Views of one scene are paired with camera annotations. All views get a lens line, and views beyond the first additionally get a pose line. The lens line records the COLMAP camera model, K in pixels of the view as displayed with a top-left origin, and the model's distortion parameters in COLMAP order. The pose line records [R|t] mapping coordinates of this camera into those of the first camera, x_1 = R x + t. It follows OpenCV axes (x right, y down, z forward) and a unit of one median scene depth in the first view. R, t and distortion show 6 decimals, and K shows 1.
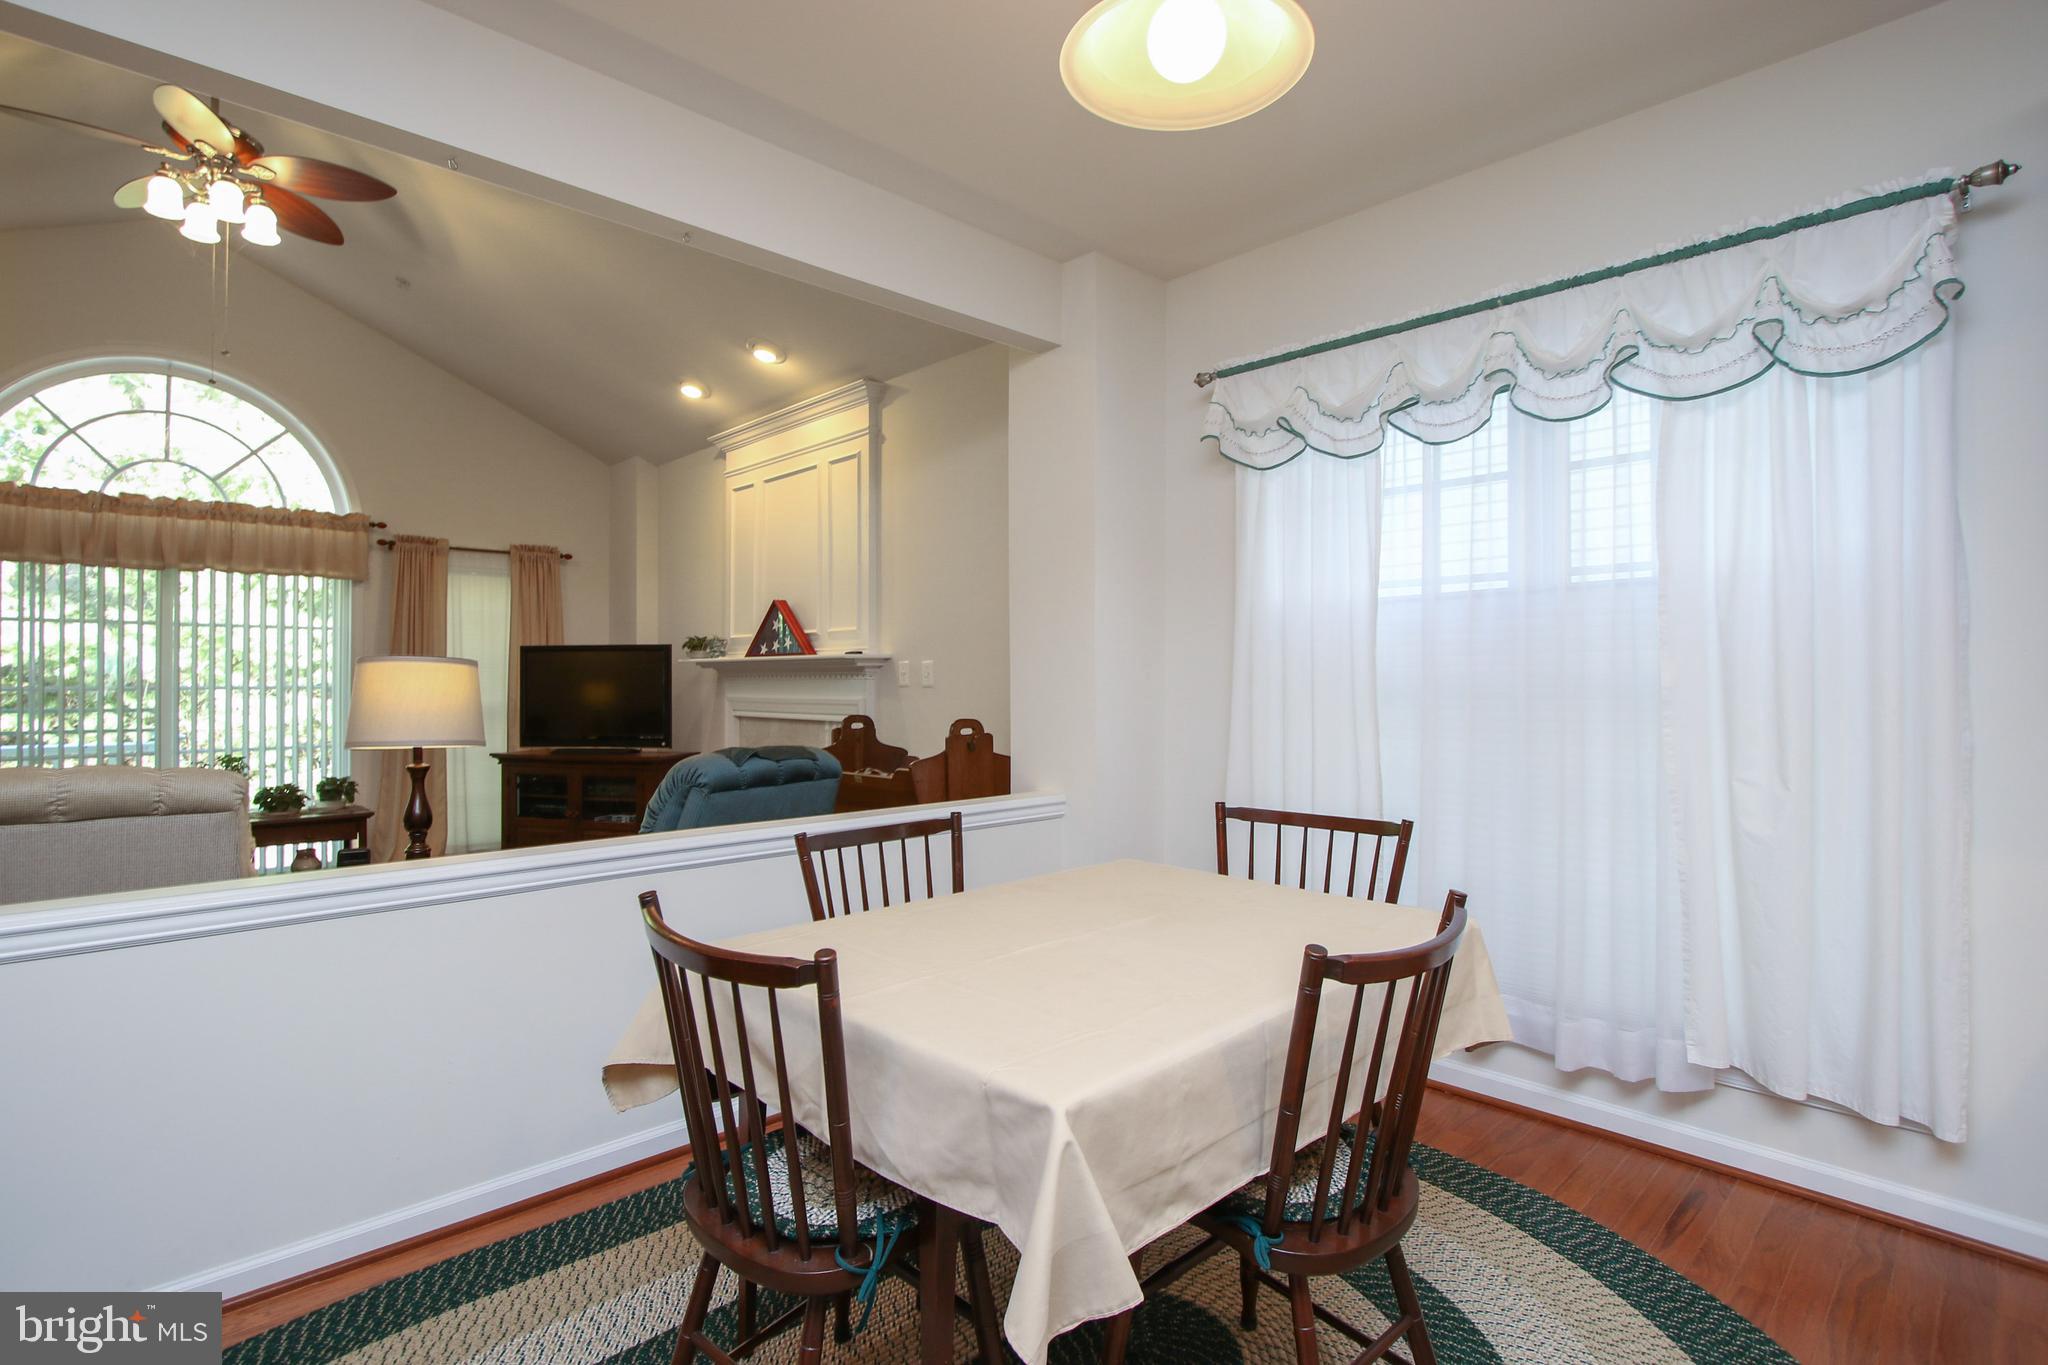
lens RADIAL K [[1024.1, 0, 1021.0], [0, 1024.1, 672.2], [0, 0, 1]] dist [-0.017473, 0.002605]
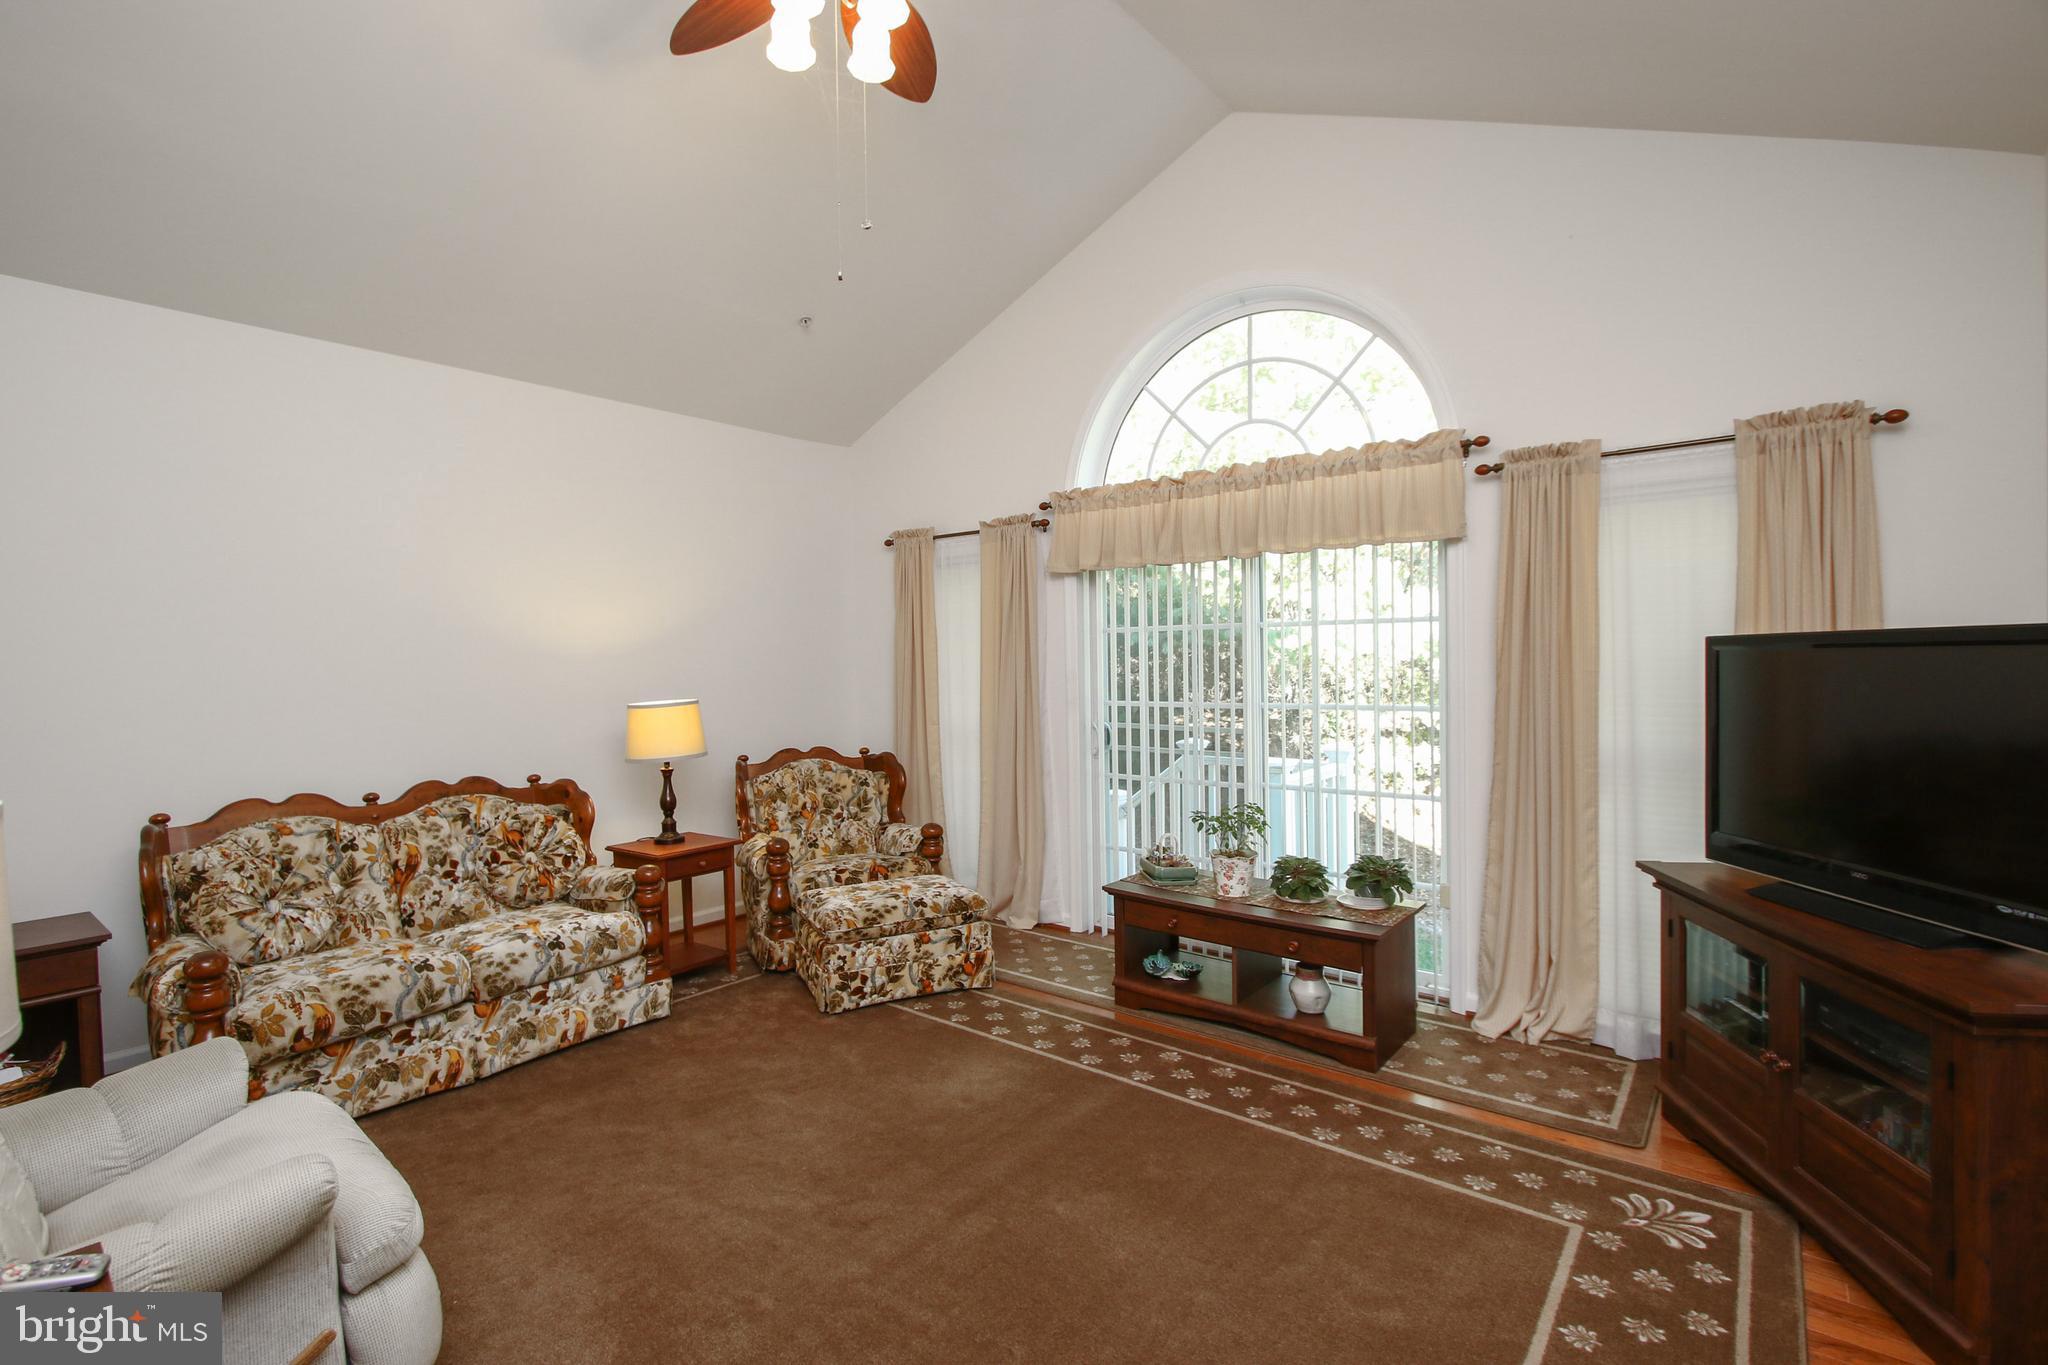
lens RADIAL K [[974.8, 0, 996.0], [0, 974.8, 673.1], [0, 0, 1]] dist [-0.013088, -0.000573]
pose [[0.097331, 0.016101, -0.995122, -0.098599], [0.028795, 0.999405, 0.018987, -0.030969], [0.994835, -0.030503, 0.096809, 0.716123]]
